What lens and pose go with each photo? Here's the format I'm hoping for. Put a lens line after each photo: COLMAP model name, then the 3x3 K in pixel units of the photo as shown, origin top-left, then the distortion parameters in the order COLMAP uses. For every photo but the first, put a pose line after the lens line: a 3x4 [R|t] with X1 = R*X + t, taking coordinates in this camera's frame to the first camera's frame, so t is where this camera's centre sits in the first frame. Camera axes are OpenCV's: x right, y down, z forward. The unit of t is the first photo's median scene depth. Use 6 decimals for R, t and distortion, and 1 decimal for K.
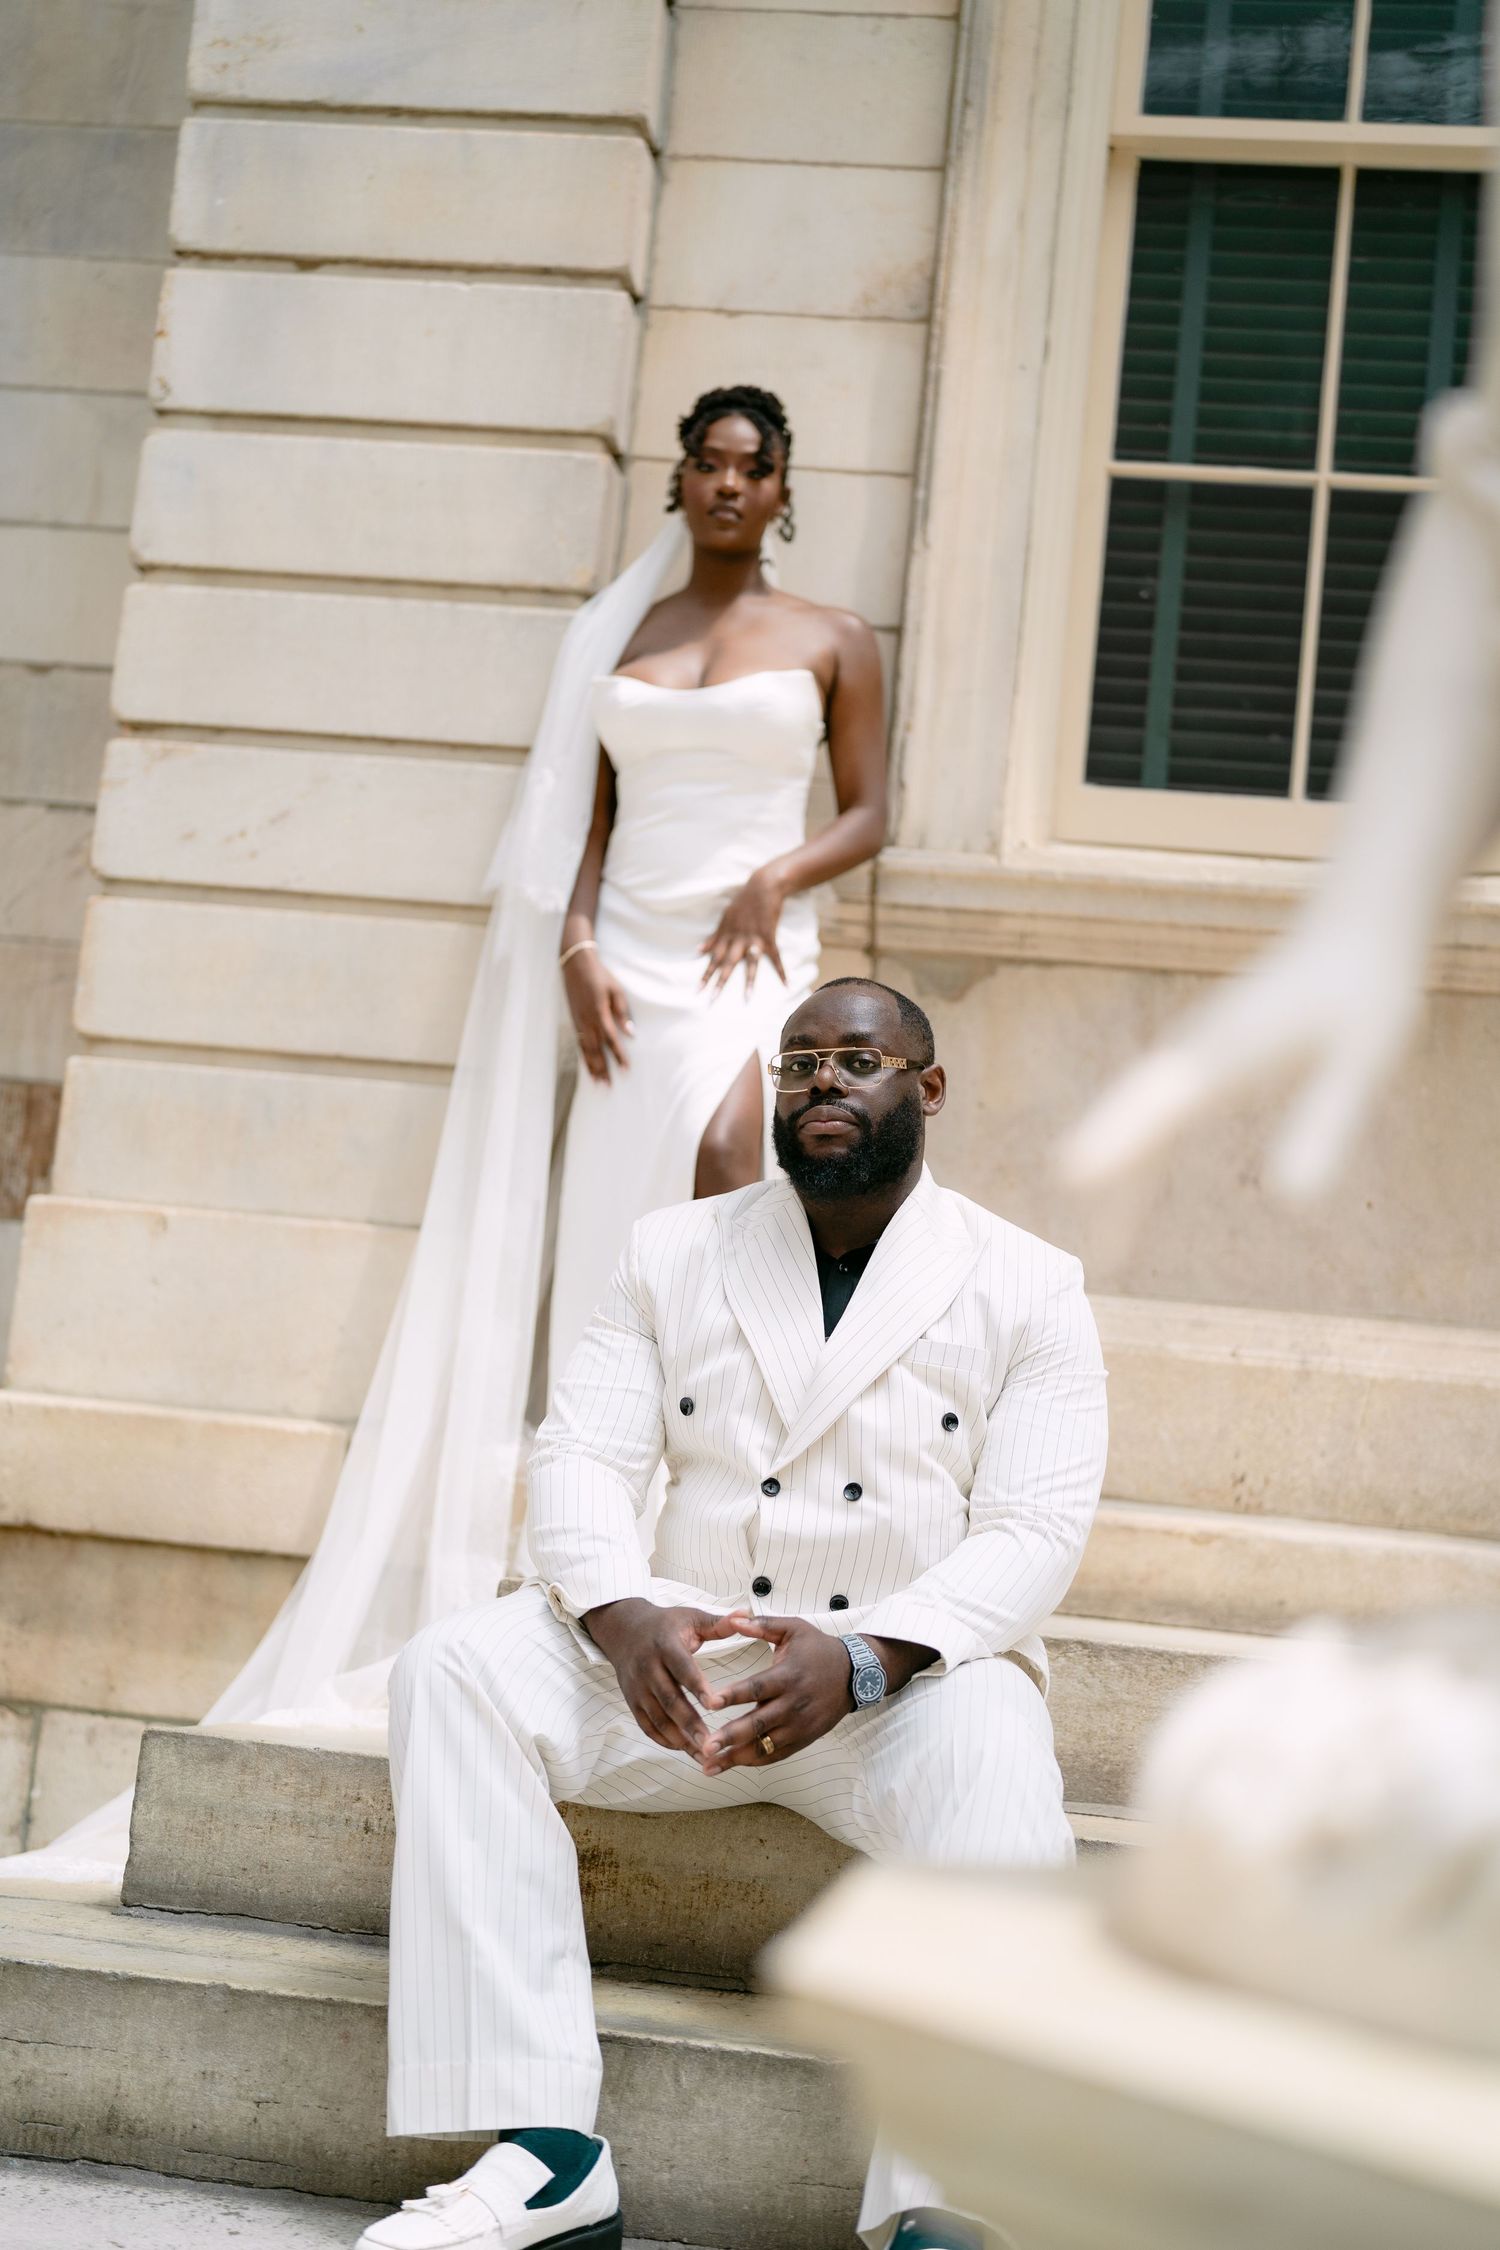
lens RADIAL K [[3078.3, 0, 747.9], [0, 3078.3, 1124.1], [0, 0, 1]] dist [-0.026381, 0.000000]
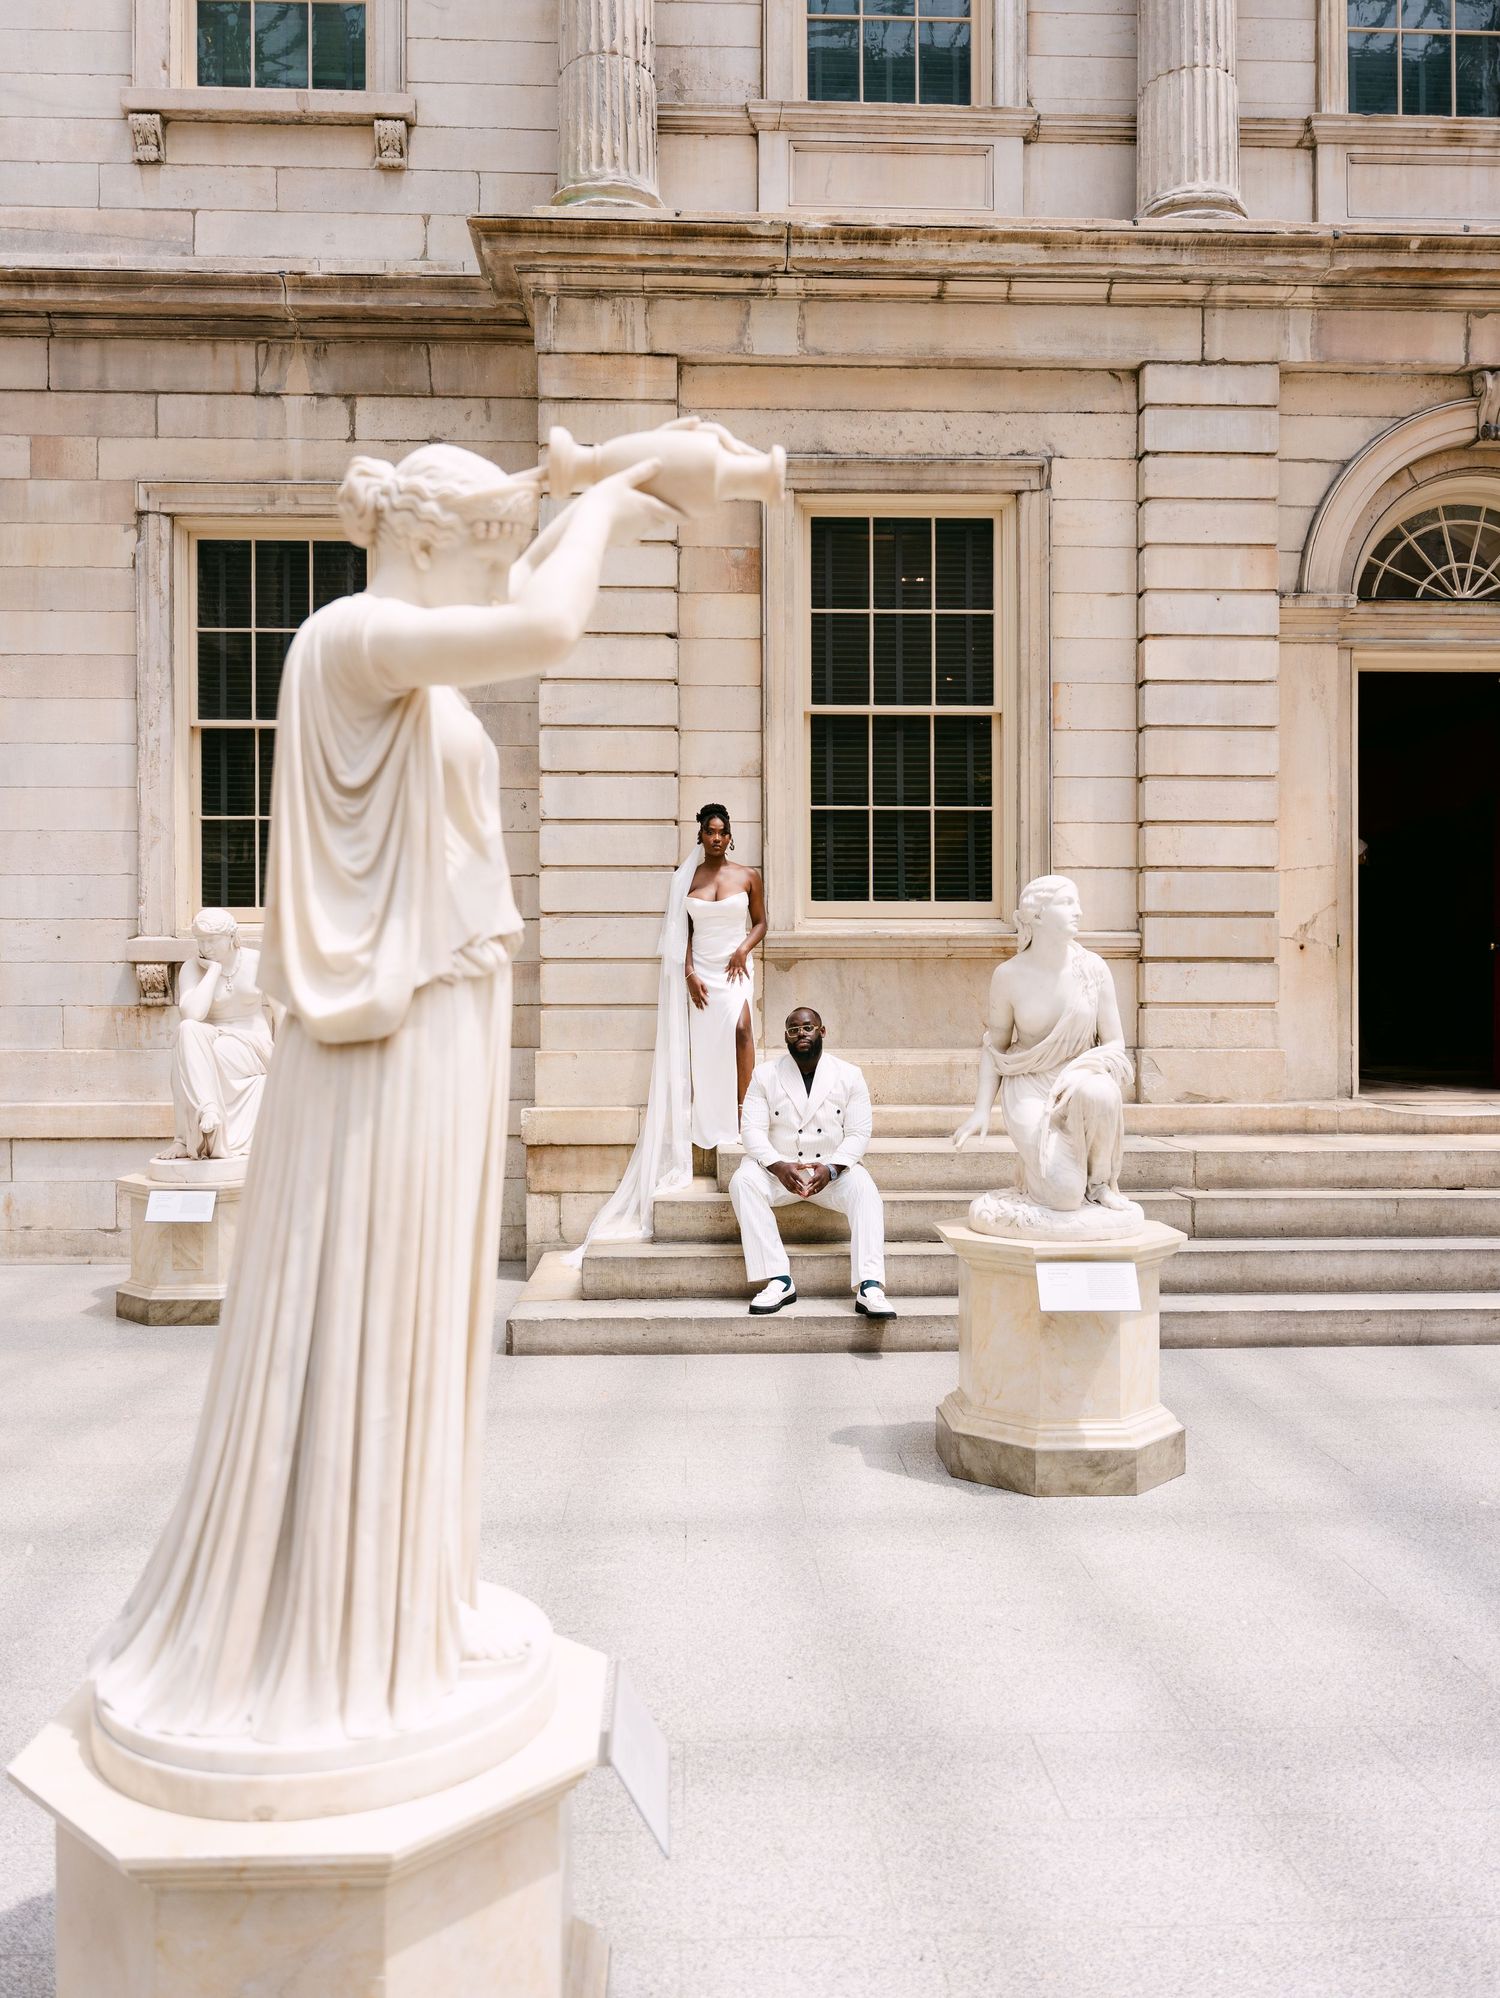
lens RADIAL K [[1462.4, 0, 753.1], [0, 1462.4, 1000.1], [0, 0, 1]] dist [0.005414, 0.000052]
pose [[0.981884, -0.100925, 0.160371, -0.261109], [0.081722, 0.989143, 0.122138, -0.228838], [-0.170957, -0.106819, 0.979471, -0.710536]]
